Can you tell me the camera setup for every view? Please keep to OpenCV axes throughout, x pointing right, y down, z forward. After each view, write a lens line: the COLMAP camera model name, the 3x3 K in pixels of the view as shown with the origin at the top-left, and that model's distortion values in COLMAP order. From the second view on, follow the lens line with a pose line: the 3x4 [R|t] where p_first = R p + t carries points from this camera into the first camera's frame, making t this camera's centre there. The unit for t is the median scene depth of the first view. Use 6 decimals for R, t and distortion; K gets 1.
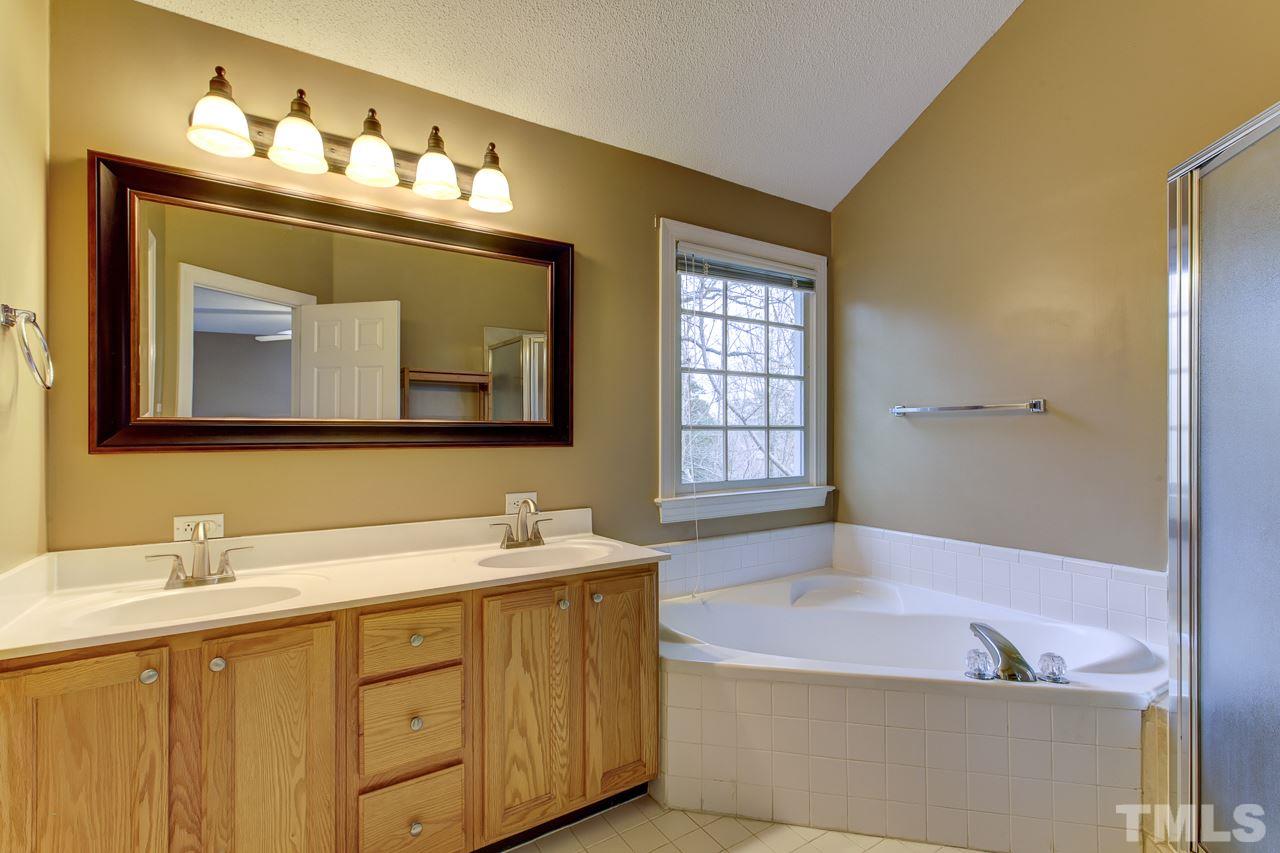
lens RADIAL K [[579.7, 0, 639.3], [0, 579.7, 428.7], [0, 0, 1]] dist [-0.001635, 0.002719]
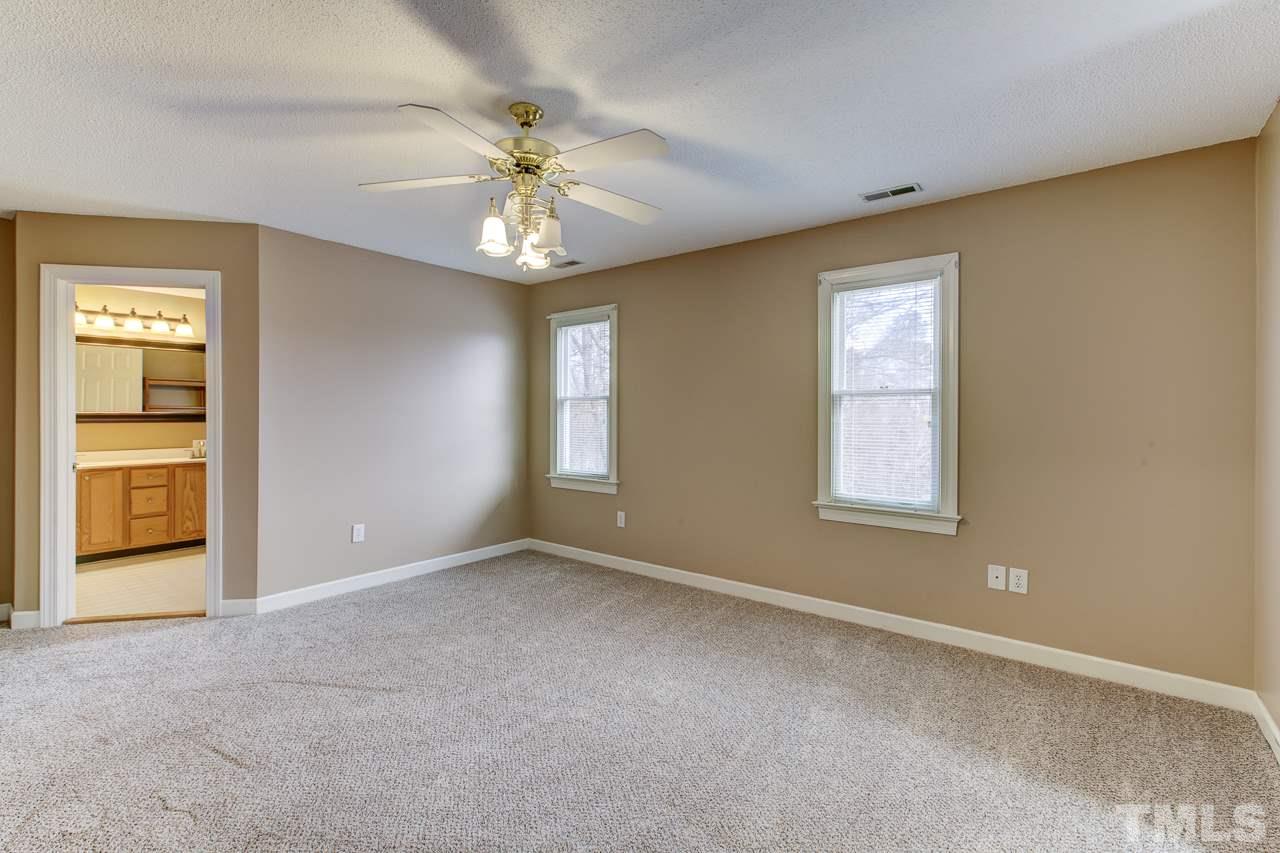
lens RADIAL K [[579.7, 0, 641.7], [0, 579.7, 419.2], [0, 0, 1]] dist [-0.001635, 0.002719]
pose [[0.947796, 0.001366, 0.318874, 1.223961], [-0.000360, 0.999995, -0.003213, 0.025963], [-0.318877, 0.002930, 0.947792, -3.051130]]
